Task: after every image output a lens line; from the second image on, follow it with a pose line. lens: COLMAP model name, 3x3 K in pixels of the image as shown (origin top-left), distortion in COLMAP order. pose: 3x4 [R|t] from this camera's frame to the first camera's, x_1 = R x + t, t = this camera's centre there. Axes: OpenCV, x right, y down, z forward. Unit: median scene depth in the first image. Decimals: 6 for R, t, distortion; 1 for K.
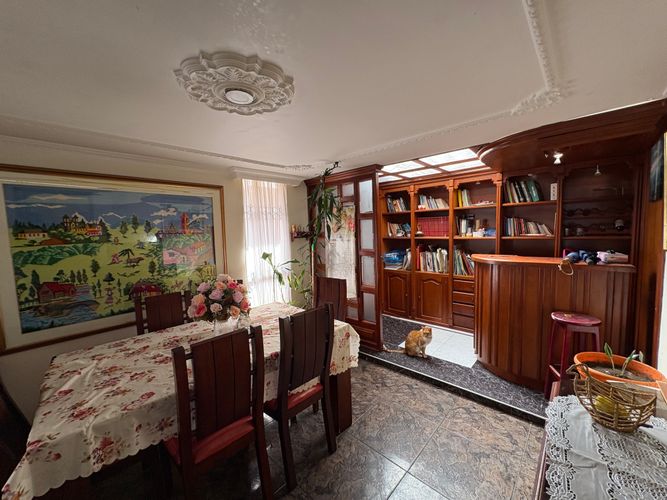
lens RADIAL K [[265.3, 0, 330.1], [0, 265.3, 250.4], [0, 0, 1]] dist [0.002378, 0.000005]
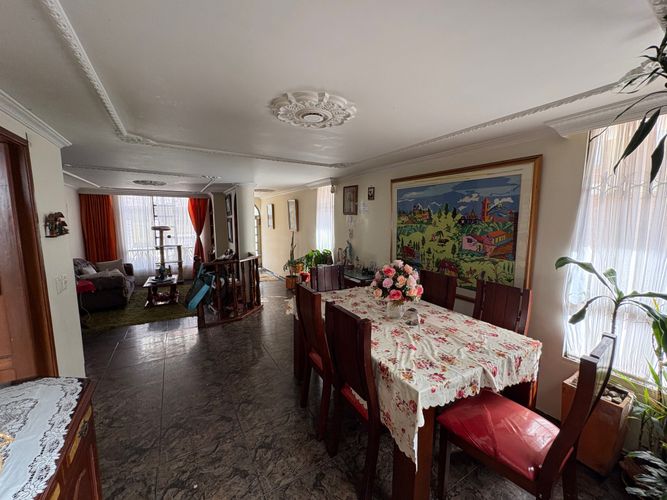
lens RADIAL K [[265.3, 0, 335.0], [0, 265.3, 249.5], [0, 0, 1]] dist [0.002378, 0.000005]
pose [[-0.256630, 0.146695, -0.955312, 0.538720], [-0.071506, 0.982824, 0.170128, -0.092747], [0.963861, 0.111970, -0.241733, 0.815328]]
